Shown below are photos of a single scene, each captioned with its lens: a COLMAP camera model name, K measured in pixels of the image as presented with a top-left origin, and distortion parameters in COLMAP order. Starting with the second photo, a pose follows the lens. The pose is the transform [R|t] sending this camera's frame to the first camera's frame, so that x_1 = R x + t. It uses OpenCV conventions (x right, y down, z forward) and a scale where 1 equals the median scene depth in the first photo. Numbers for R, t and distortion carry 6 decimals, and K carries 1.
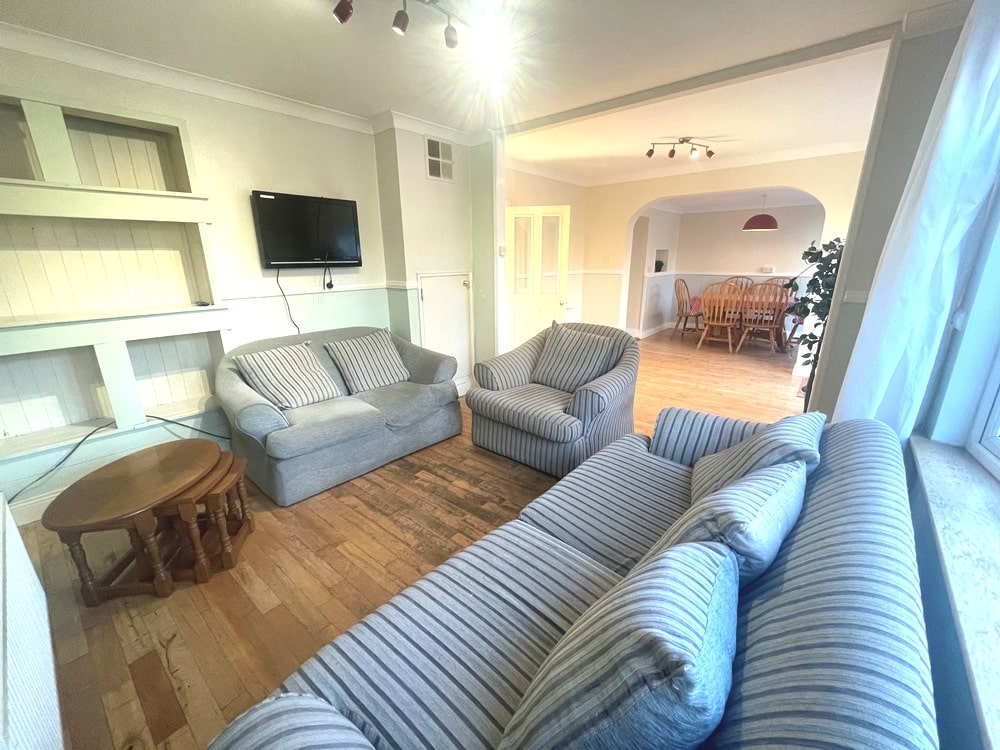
lens RADIAL K [[406.1, 0, 495.9], [0, 406.1, 375.3], [0, 0, 1]] dist [-0.003202, 0.000262]
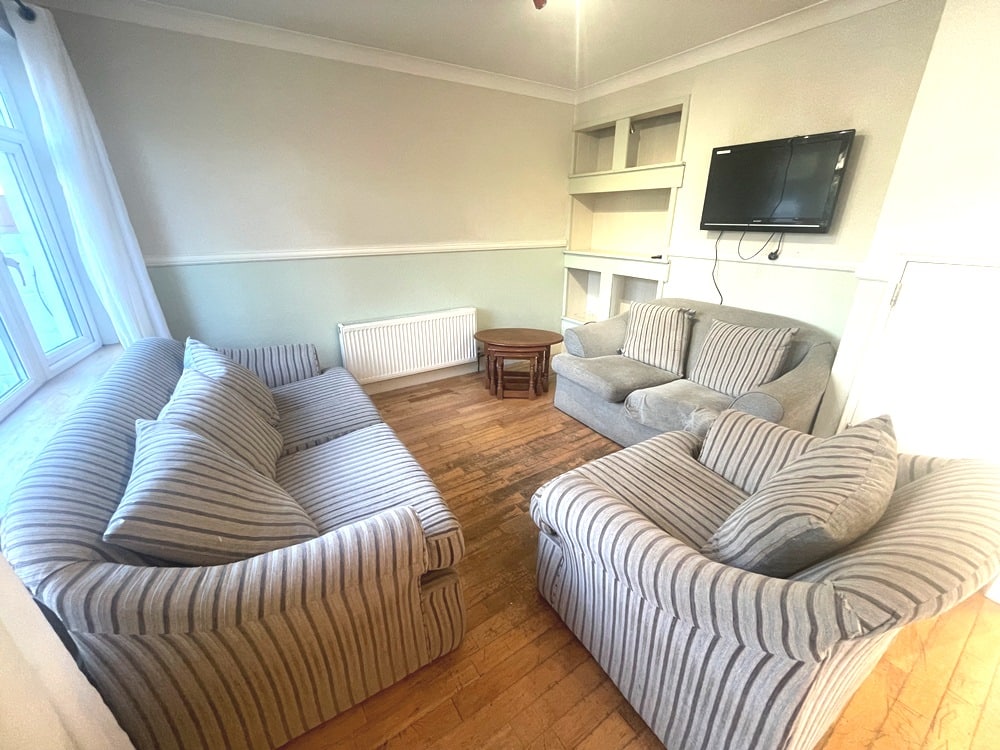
lens RADIAL K [[406.1, 0, 497.1], [0, 406.1, 373.0], [0, 0, 1]] dist [-0.003202, 0.000262]
pose [[-0.283638, 0.354597, -0.890960, 0.684985], [-0.262615, 0.864873, 0.427819, -0.293509], [0.922270, 0.355326, -0.152188, 0.943065]]
